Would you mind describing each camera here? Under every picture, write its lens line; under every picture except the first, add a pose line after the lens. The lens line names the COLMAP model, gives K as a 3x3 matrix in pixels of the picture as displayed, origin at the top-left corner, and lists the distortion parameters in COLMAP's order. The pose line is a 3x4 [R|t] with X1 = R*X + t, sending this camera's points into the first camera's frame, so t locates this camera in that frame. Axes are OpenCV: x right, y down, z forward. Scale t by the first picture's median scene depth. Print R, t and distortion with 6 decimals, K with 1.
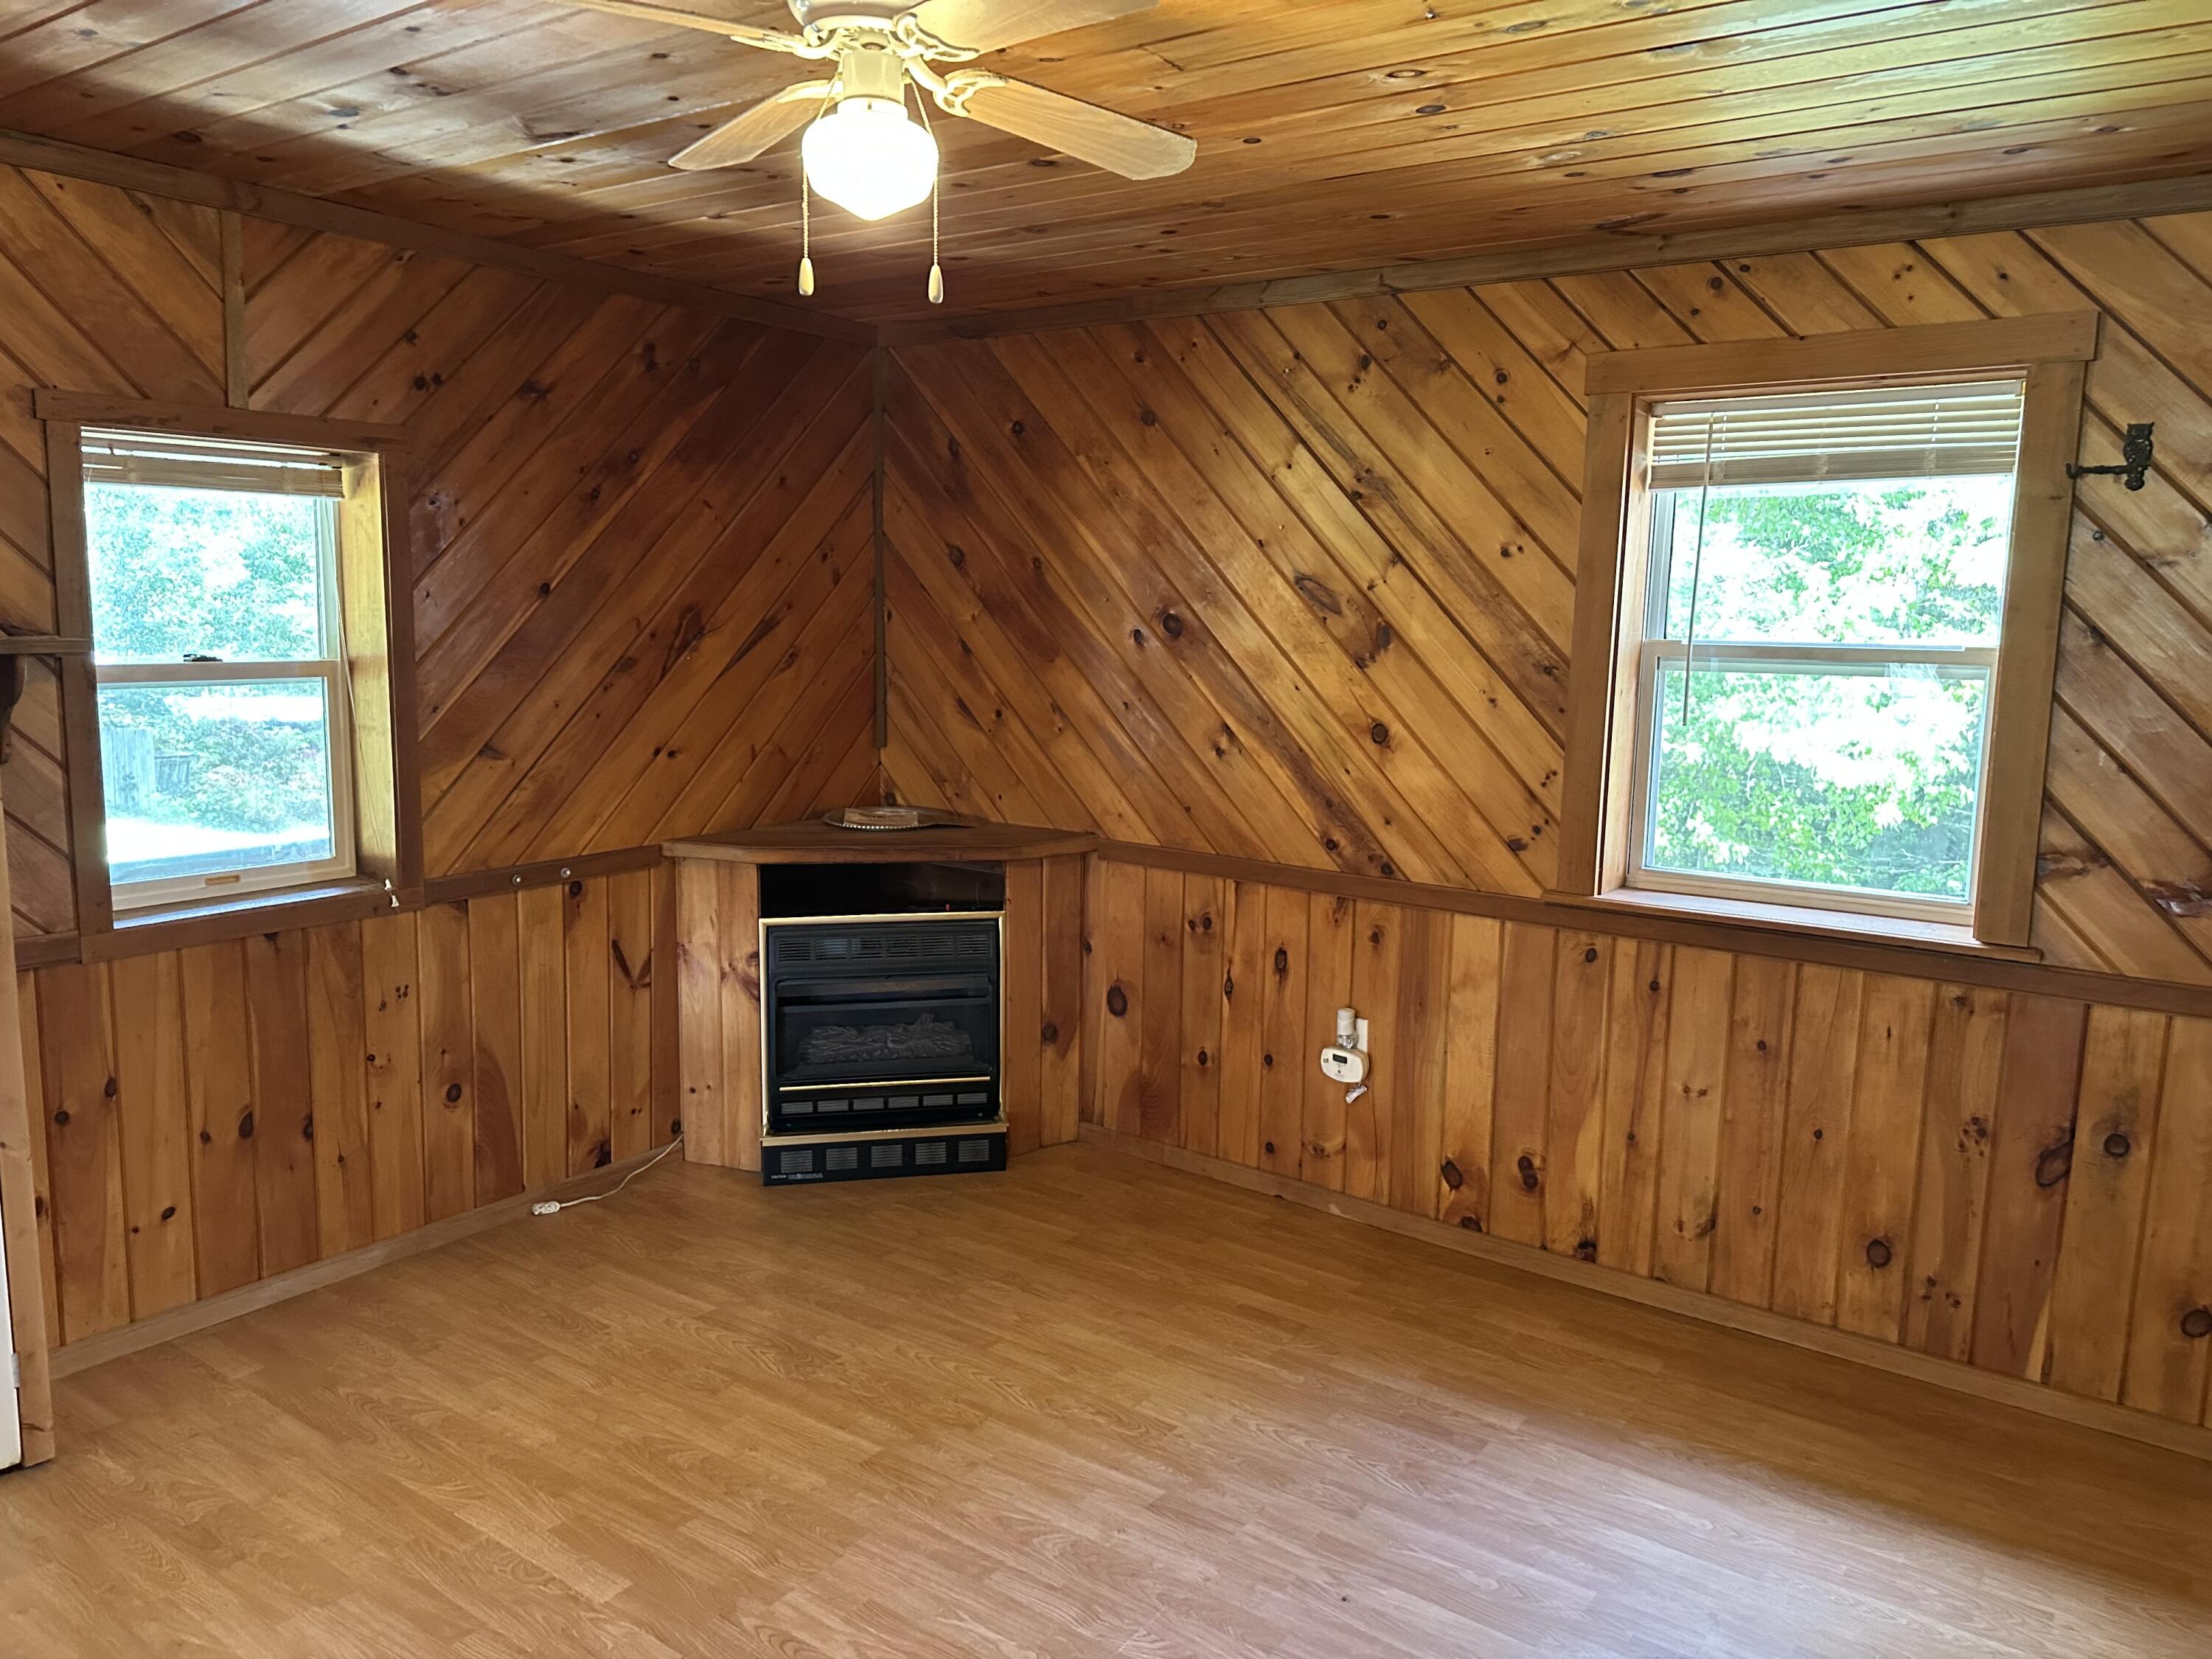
lens RADIAL K [[1640.5, 0, 1091.0], [0, 1640.5, 842.0], [0, 0, 1]] dist [-0.000412, -0.014243]
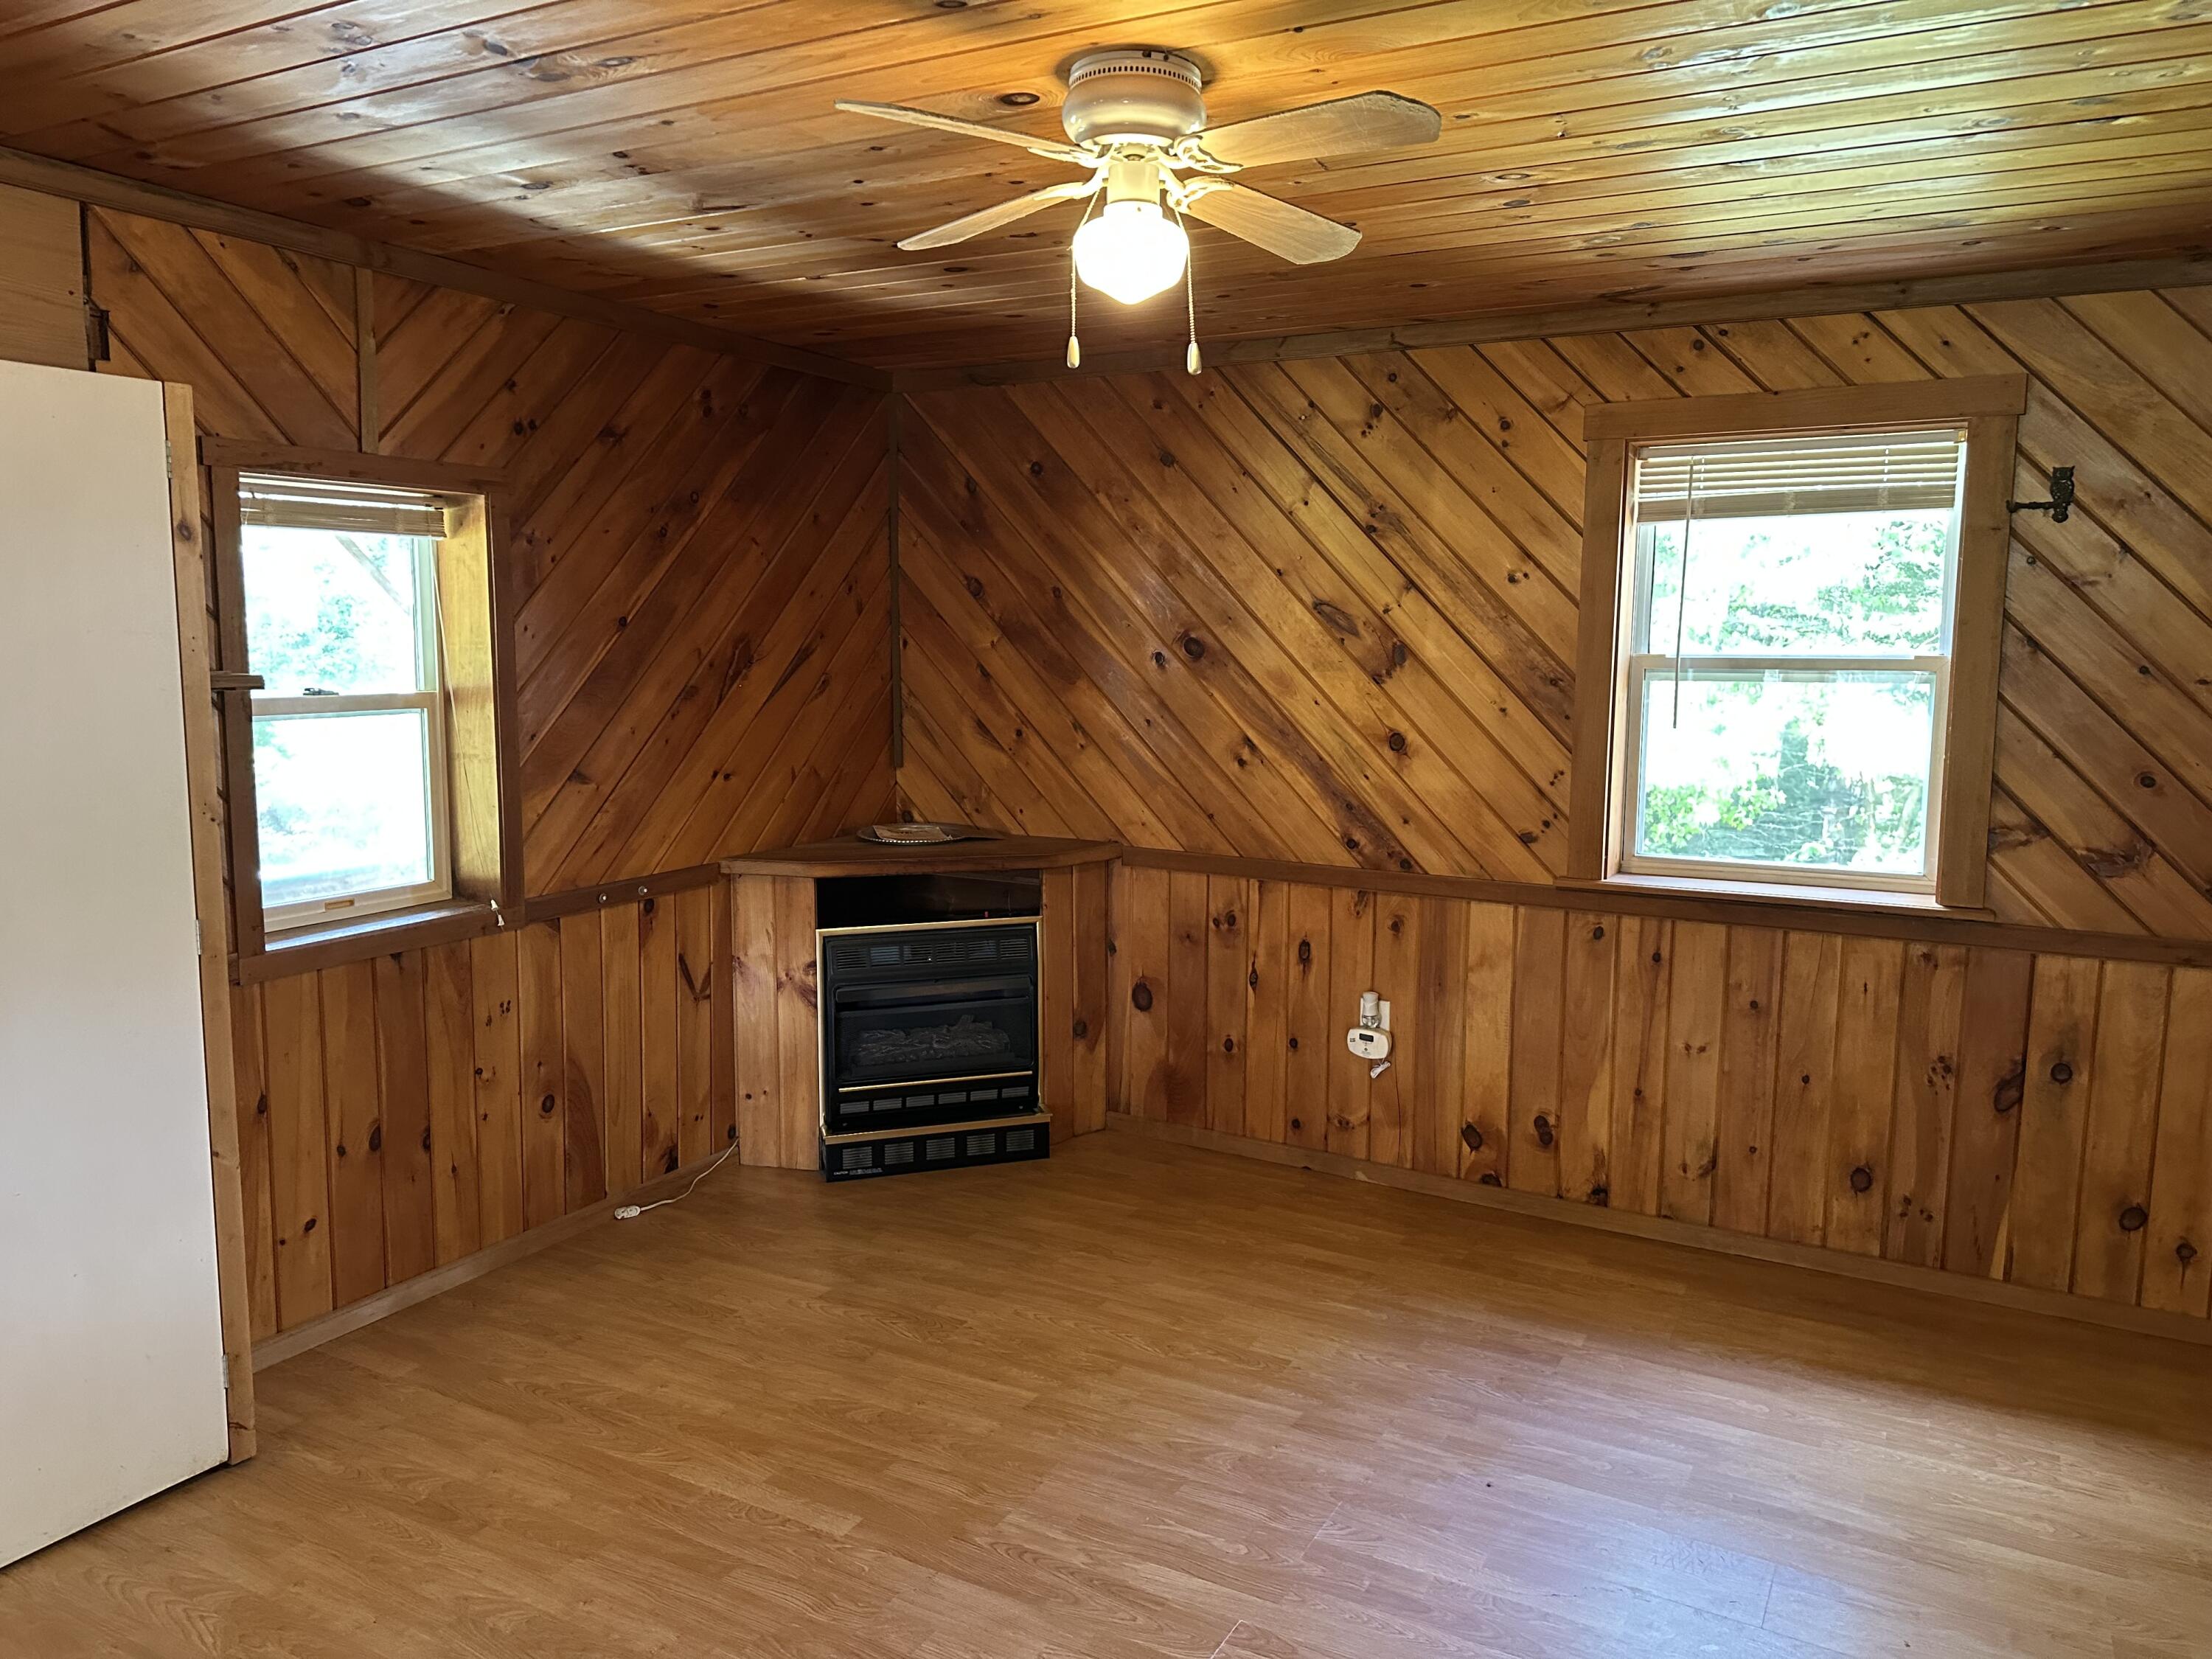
lens RADIAL K [[1640.5, 0, 1091.0], [0, 1640.5, 842.0], [0, 0, 1]] dist [-0.000412, -0.014243]
pose [[0.993270, -0.027436, 0.112529, -0.169280], [0.029305, 0.999458, -0.014985, 0.012998], [-0.112057, 0.018182, 0.993535, -0.086893]]
